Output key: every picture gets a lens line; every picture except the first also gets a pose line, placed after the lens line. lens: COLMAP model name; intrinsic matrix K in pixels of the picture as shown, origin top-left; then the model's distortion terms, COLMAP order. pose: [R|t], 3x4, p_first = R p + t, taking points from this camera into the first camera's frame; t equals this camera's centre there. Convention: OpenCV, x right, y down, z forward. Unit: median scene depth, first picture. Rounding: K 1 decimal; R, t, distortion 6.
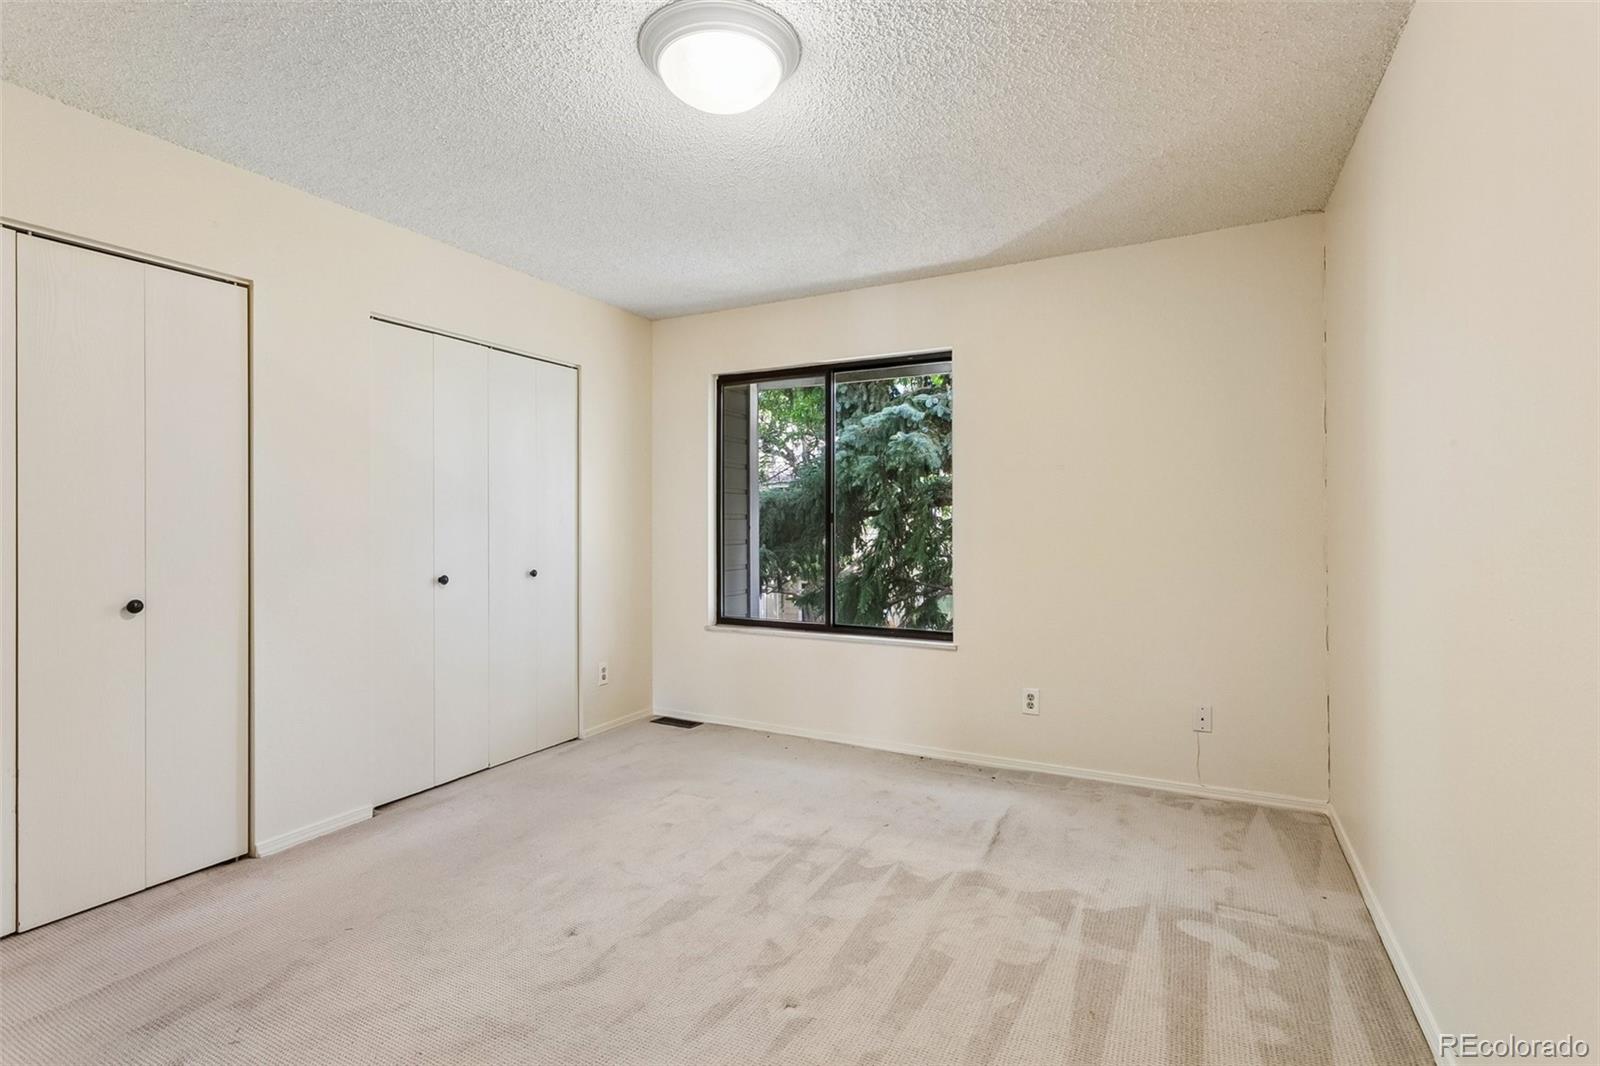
lens RADIAL K [[766.8, 0, 771.3], [0, 766.8, 511.9], [0, 0, 1]] dist [0.003465, 0.000984]
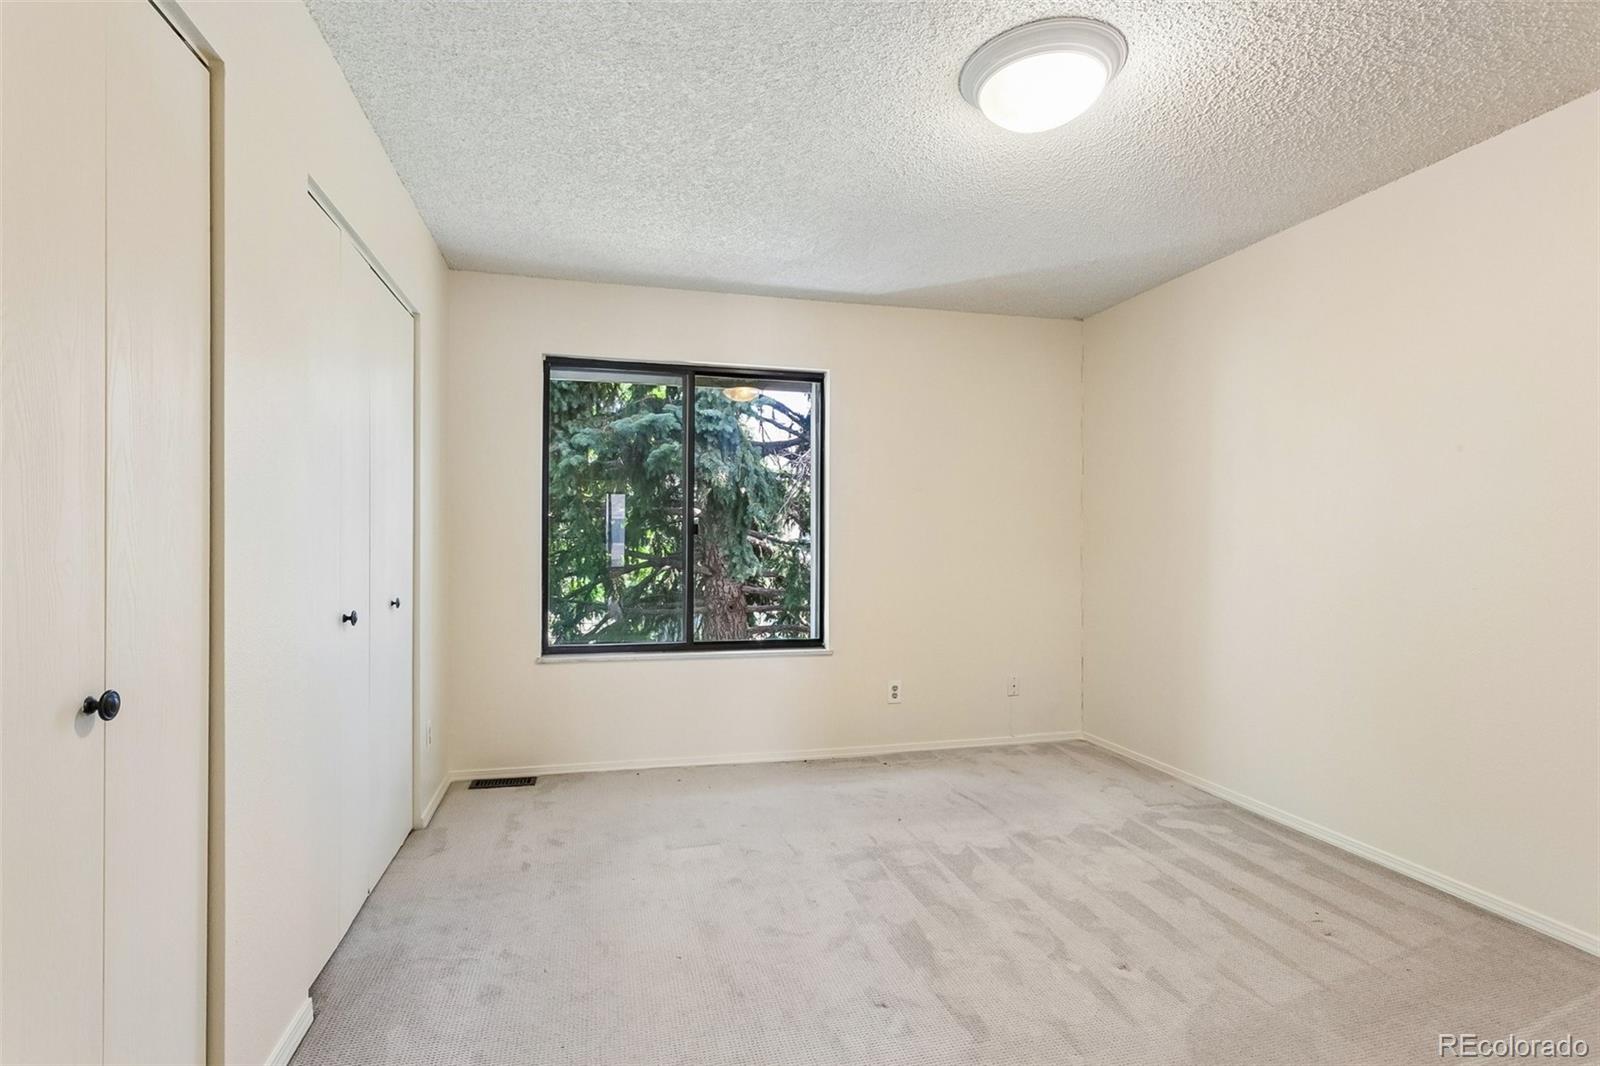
lens RADIAL K [[766.8, 0, 804.3], [0, 766.8, 531.8], [0, 0, 1]] dist [0.003465, 0.000984]
pose [[0.735181, 0.011975, 0.677765, -0.675805], [-0.016887, 0.999857, 0.000652, 0.012015], [-0.677661, -0.011924, 0.735278, 0.315647]]
